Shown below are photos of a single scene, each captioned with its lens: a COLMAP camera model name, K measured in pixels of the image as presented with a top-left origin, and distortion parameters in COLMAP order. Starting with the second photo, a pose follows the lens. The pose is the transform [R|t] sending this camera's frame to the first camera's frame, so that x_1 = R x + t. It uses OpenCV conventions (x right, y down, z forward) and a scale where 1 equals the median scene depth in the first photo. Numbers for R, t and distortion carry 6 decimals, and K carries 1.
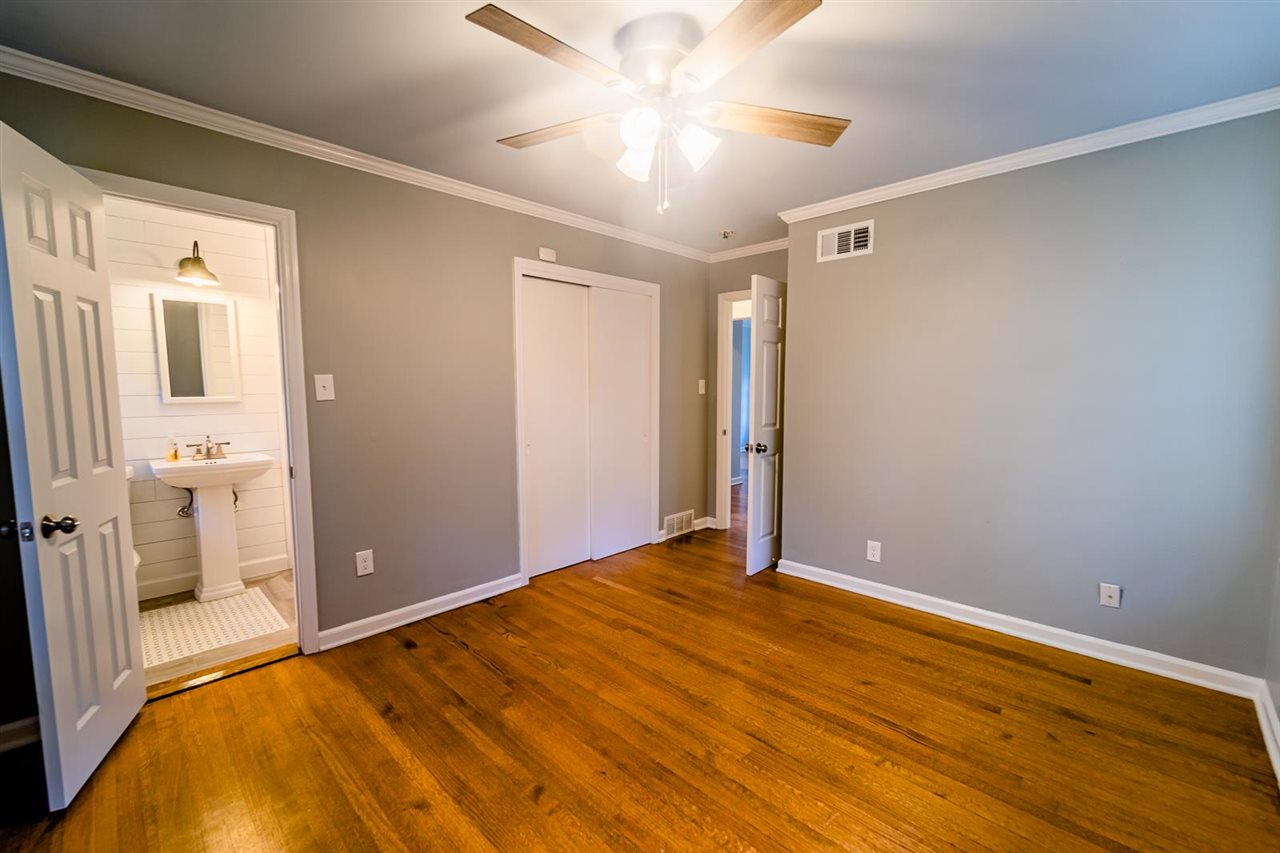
lens RADIAL K [[520.6, 0, 640.0], [0, 520.6, 426.5], [0, 0, 1]] dist [0.000570, -0.000233]
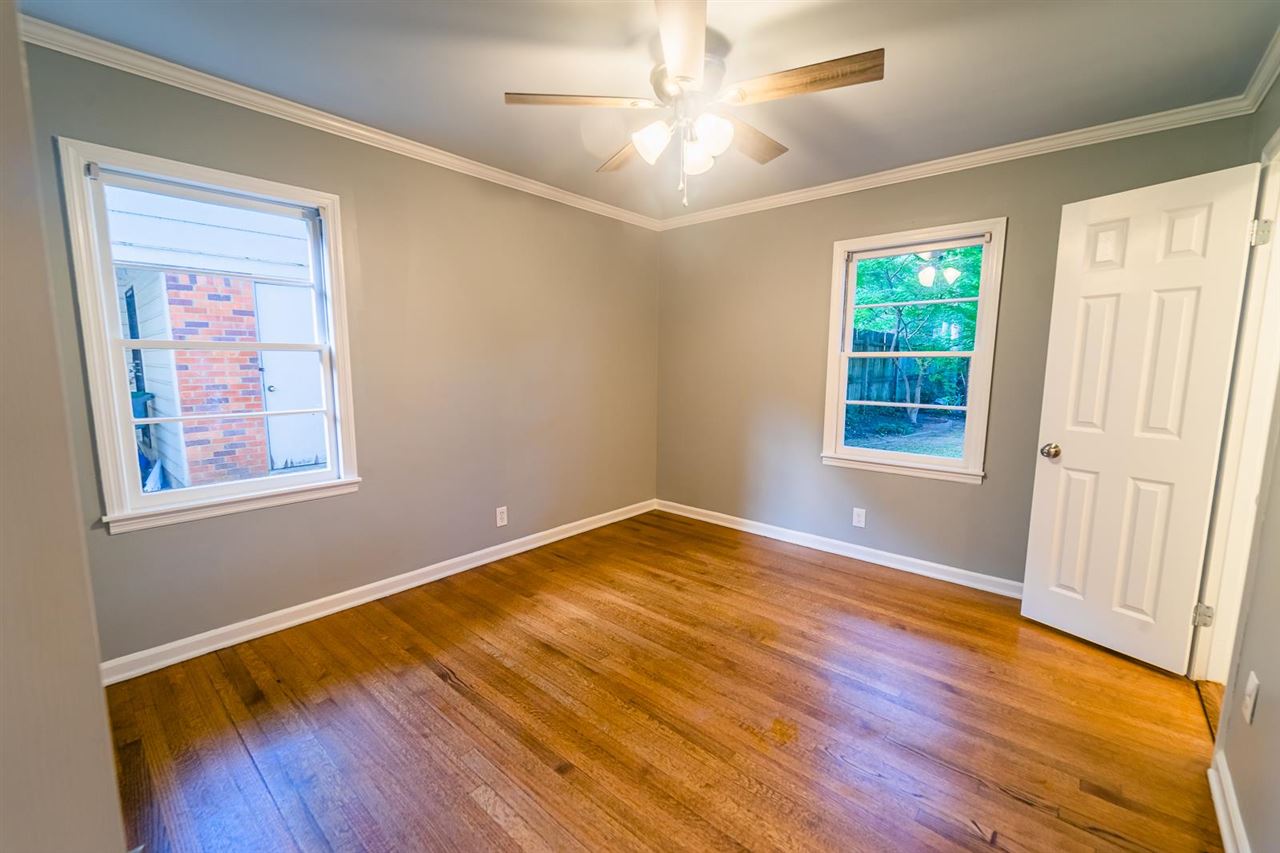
lens RADIAL K [[520.6, 0, 640.0], [0, 520.6, 426.5], [0, 0, 1]] dist [0.000570, -0.000233]
pose [[-0.998599, 0.001765, -0.052877, 0.181417], [-0.009462, 0.977373, 0.211313, -0.171900], [0.052053, 0.211518, -0.975987, 2.075107]]
